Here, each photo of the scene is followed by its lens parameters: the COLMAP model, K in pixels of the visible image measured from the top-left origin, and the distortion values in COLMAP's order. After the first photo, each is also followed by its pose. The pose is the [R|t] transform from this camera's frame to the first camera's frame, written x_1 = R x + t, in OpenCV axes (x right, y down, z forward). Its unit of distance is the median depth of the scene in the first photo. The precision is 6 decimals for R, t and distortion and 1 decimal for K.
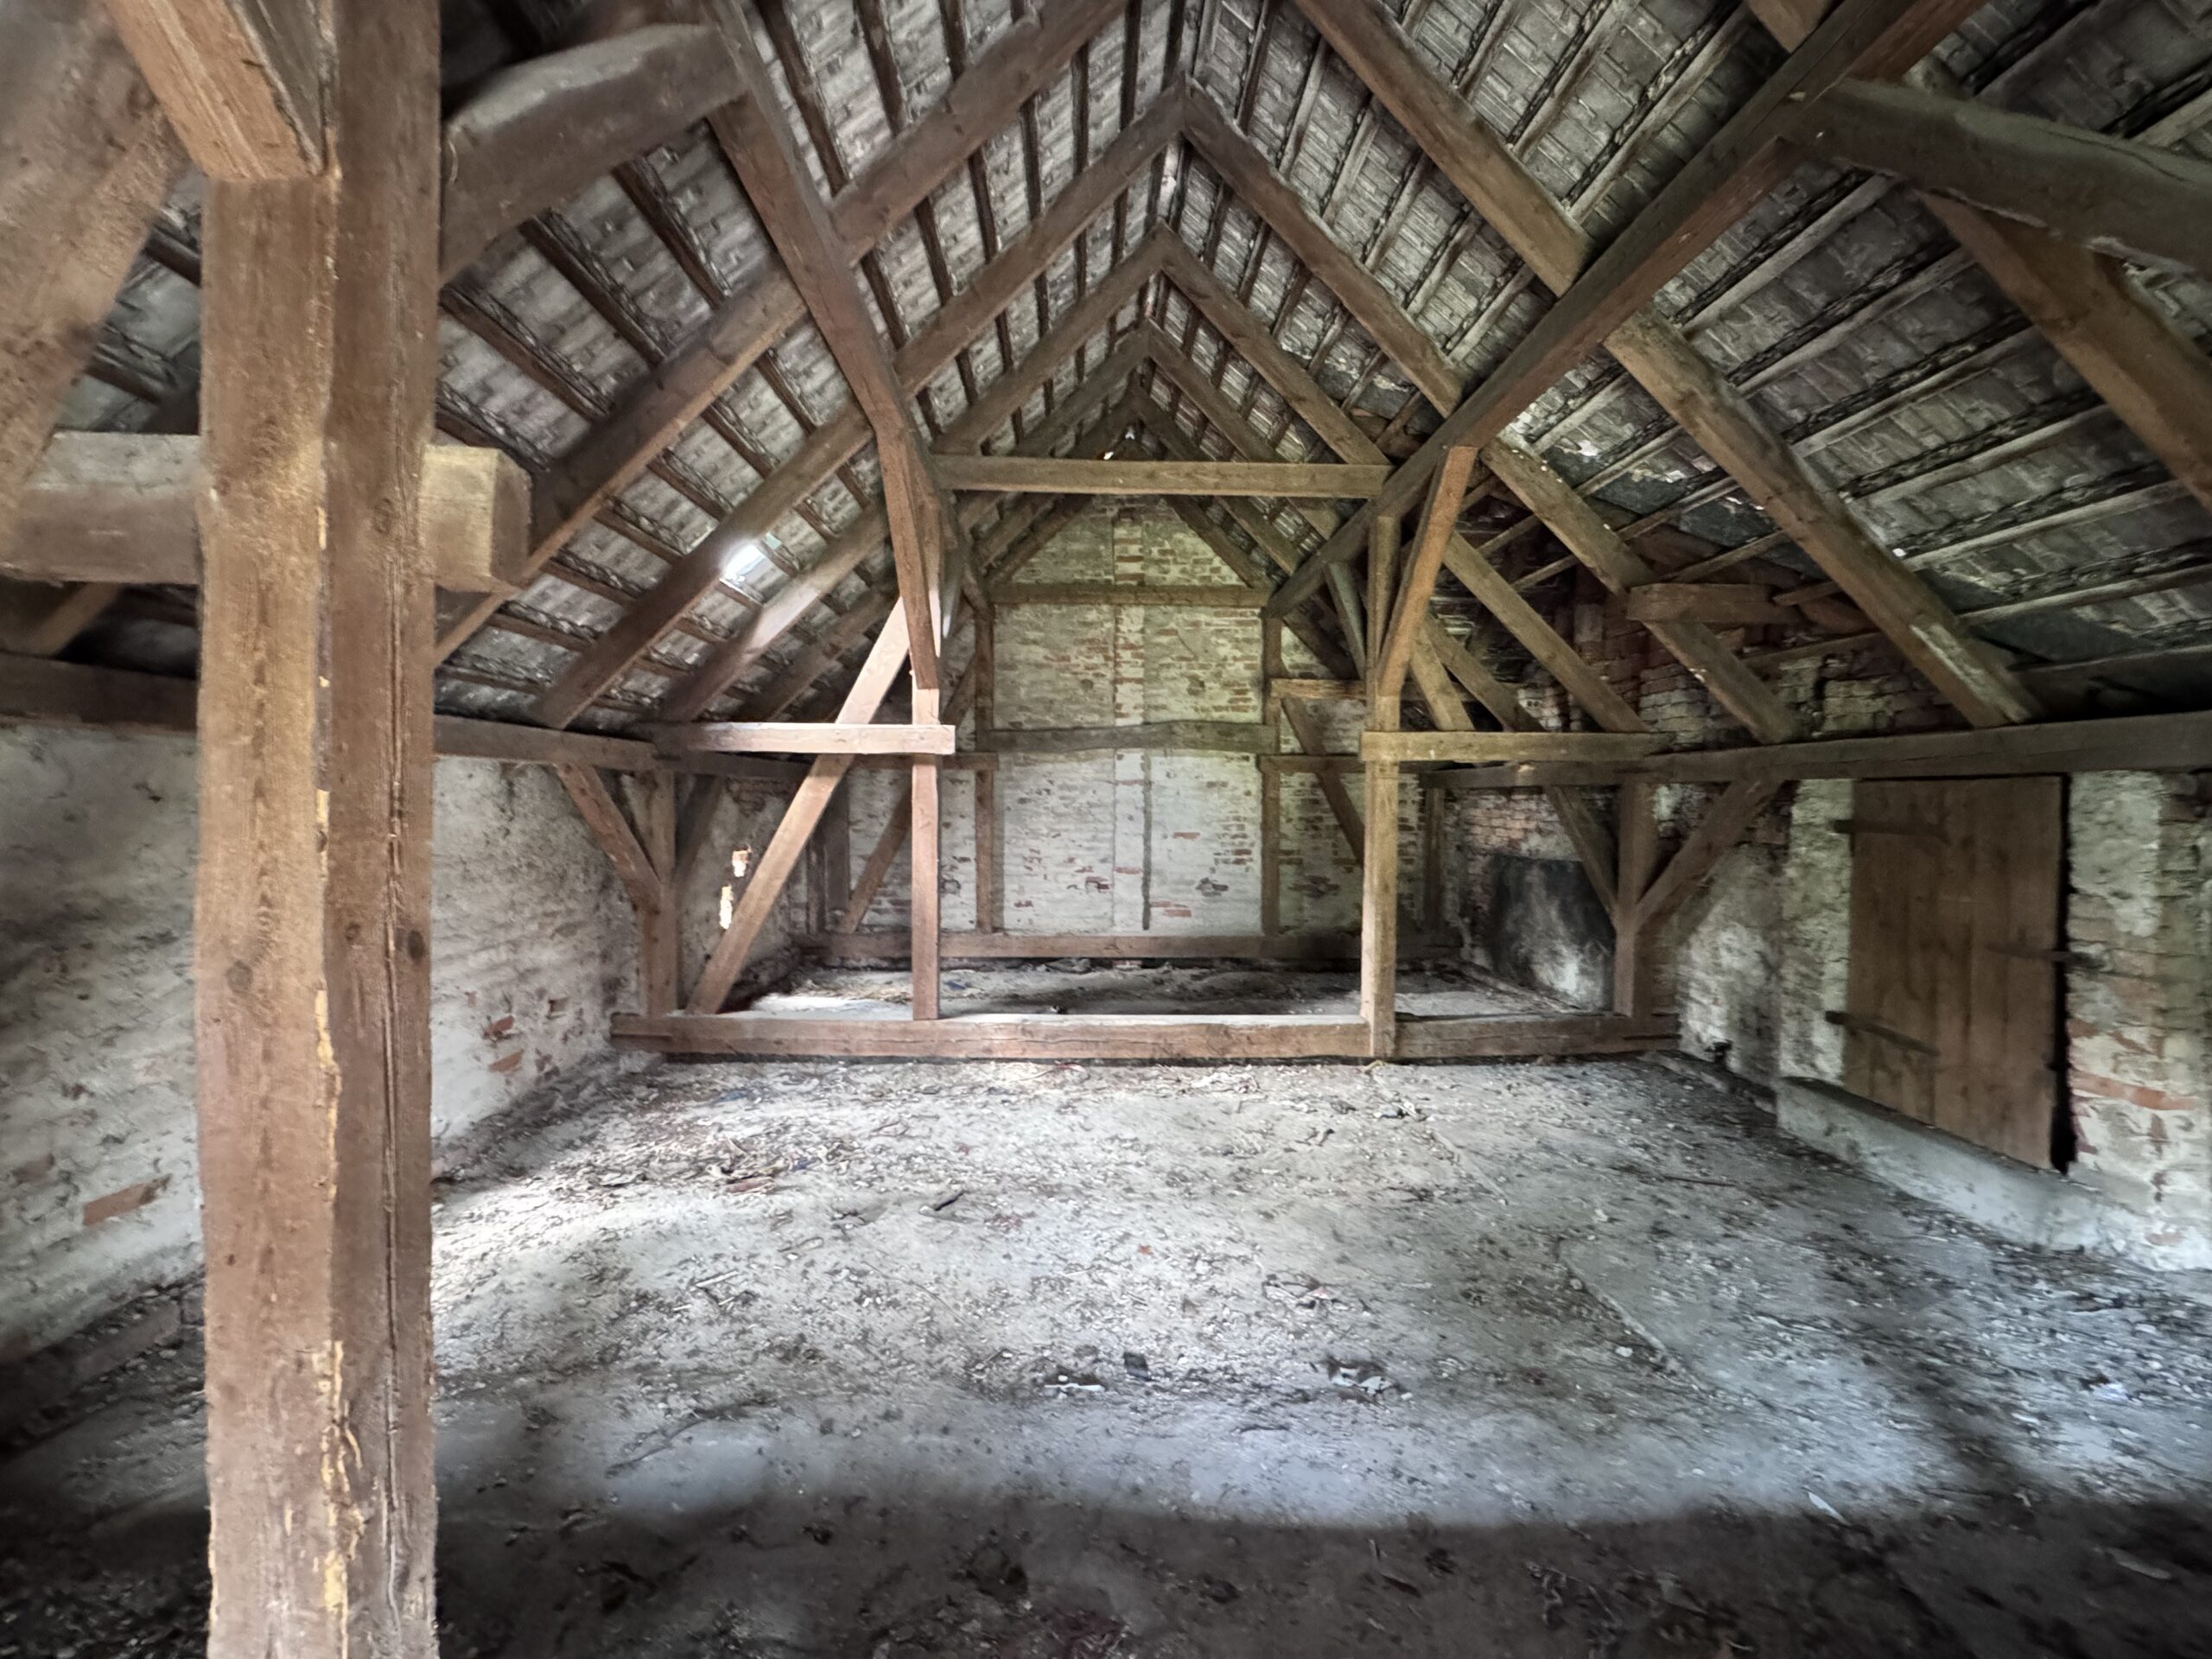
lens RADIAL K [[894.3, 0, 1106.0], [0, 894.3, 829.5], [0, 0, 1]] dist [-0.000560, 0.000076]
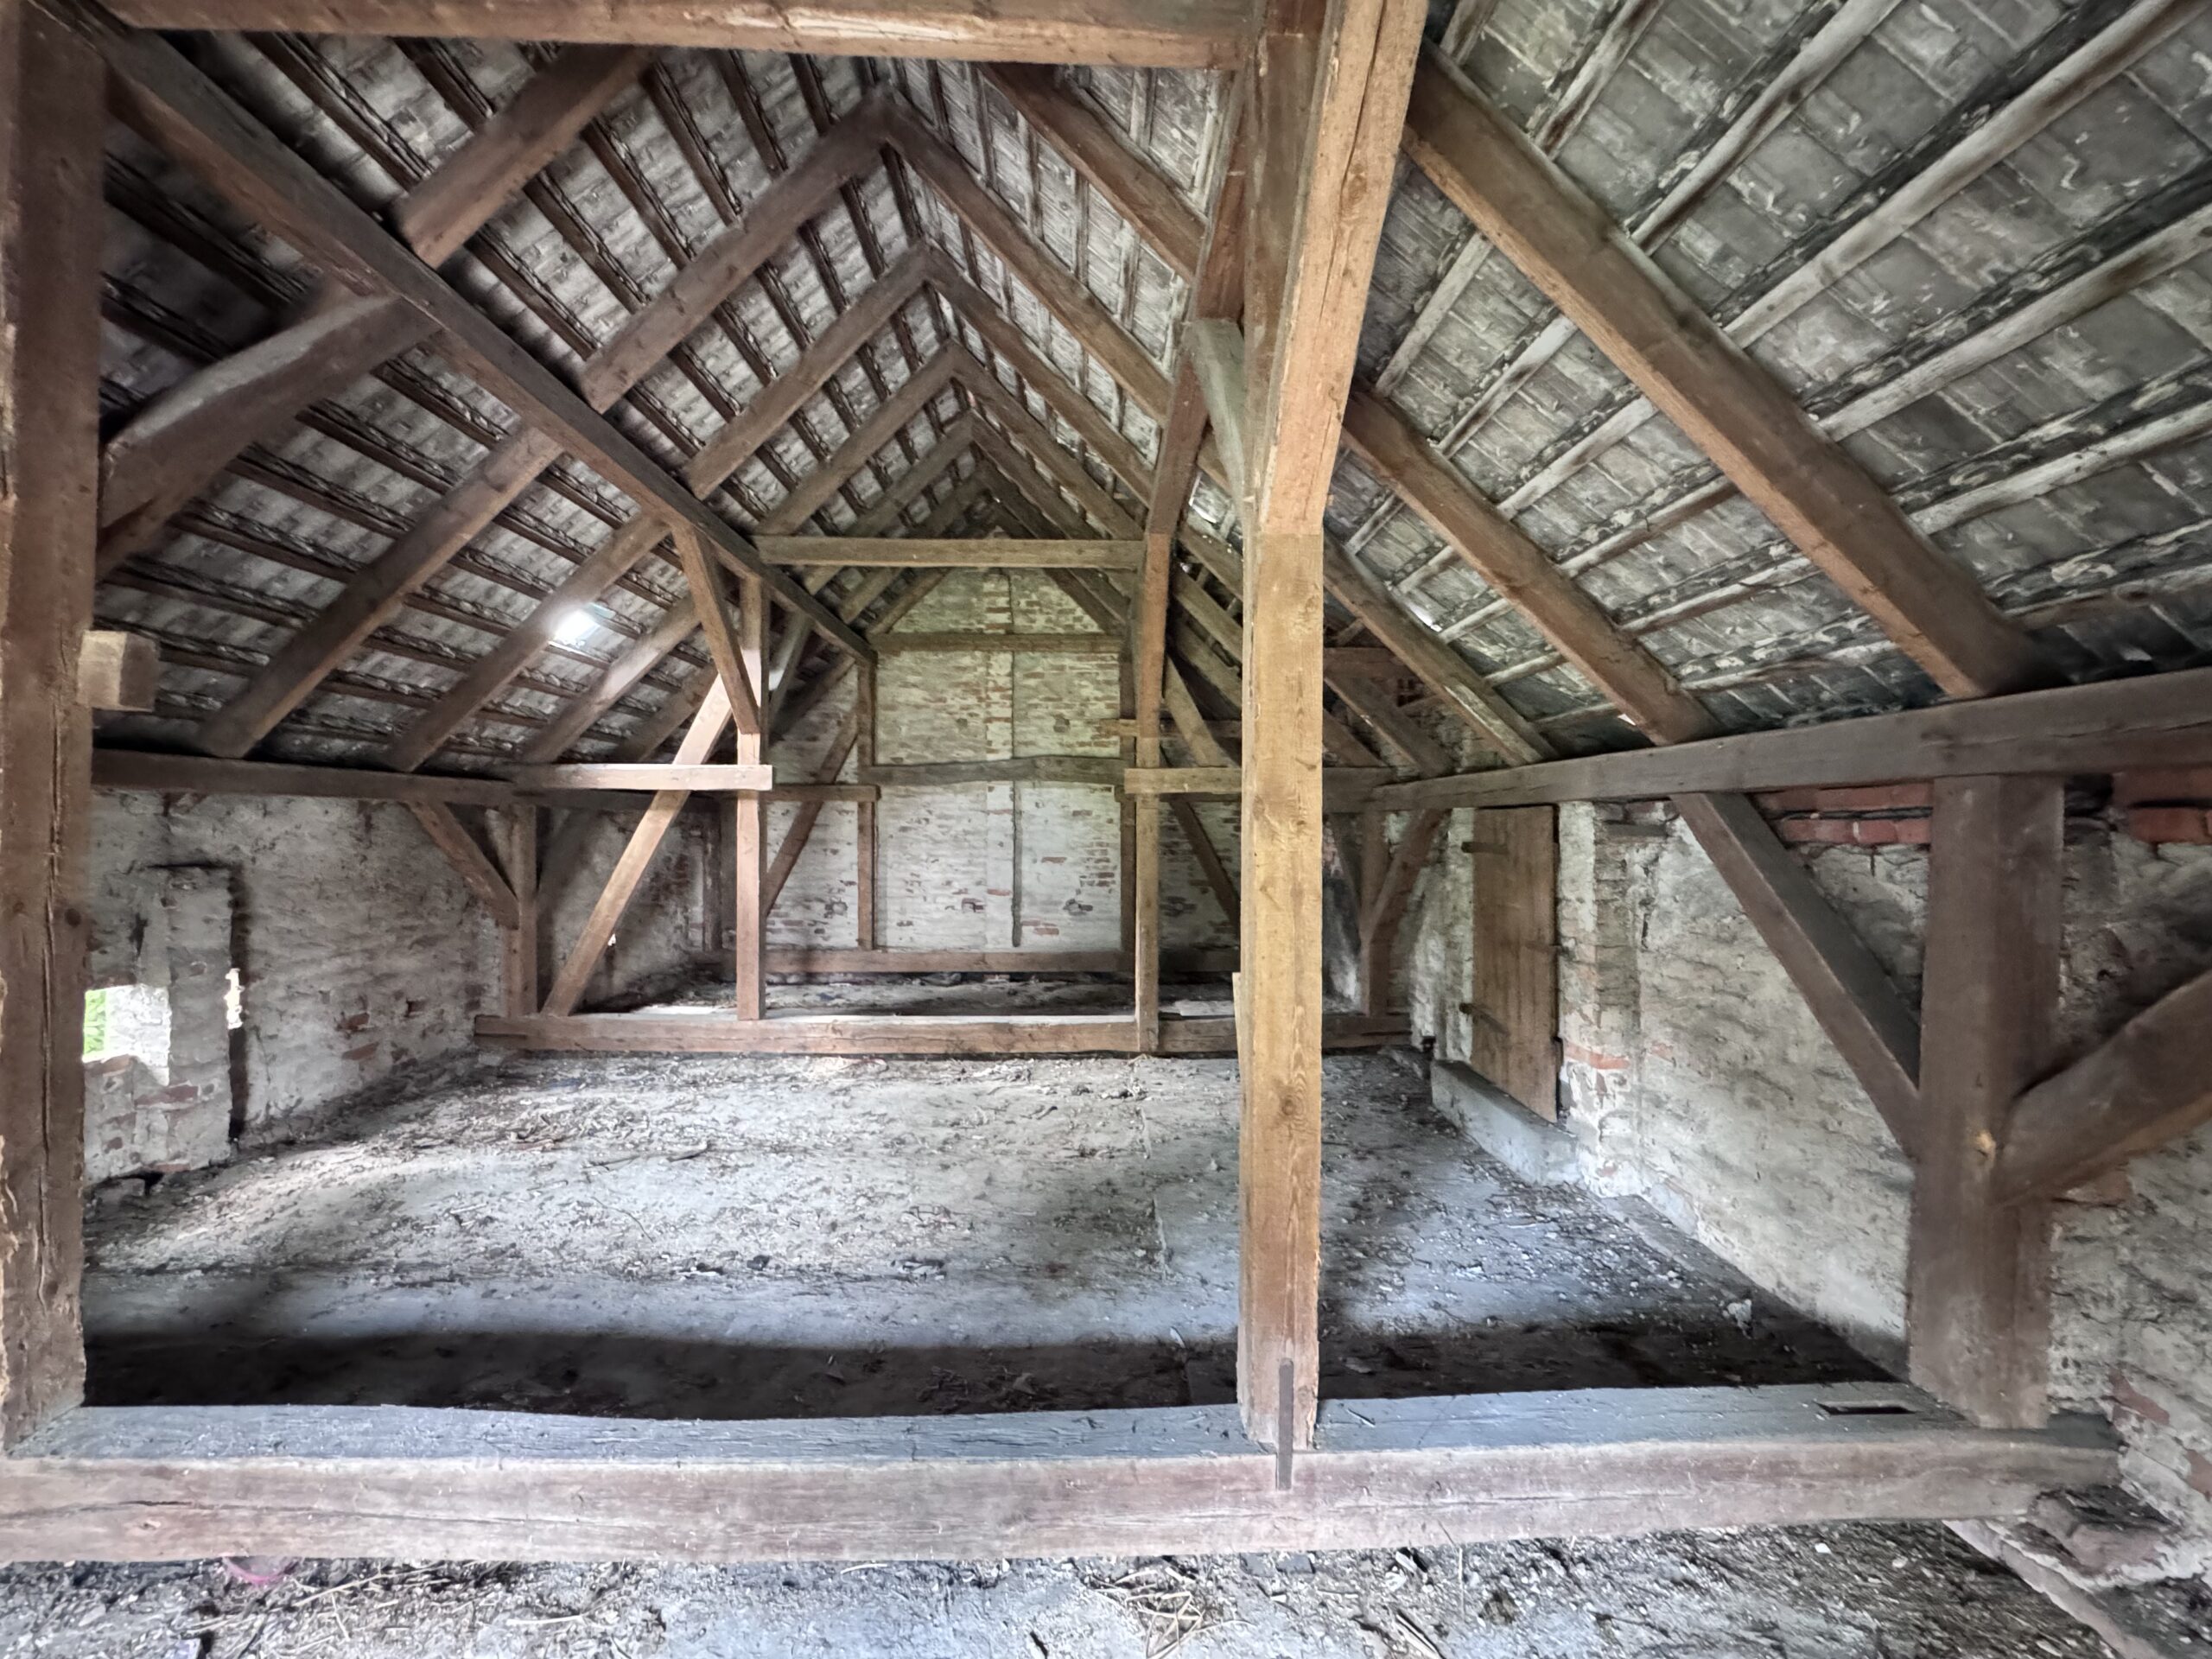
lens RADIAL K [[894.3, 0, 1106.0], [0, 894.3, 829.5], [0, 0, 1]] dist [-0.000560, 0.000076]
pose [[0.999957, -0.005852, -0.007175, 0.286217], [0.005631, 0.999521, -0.030447, 0.005369], [0.007350, 0.030406, 0.999511, -0.165286]]
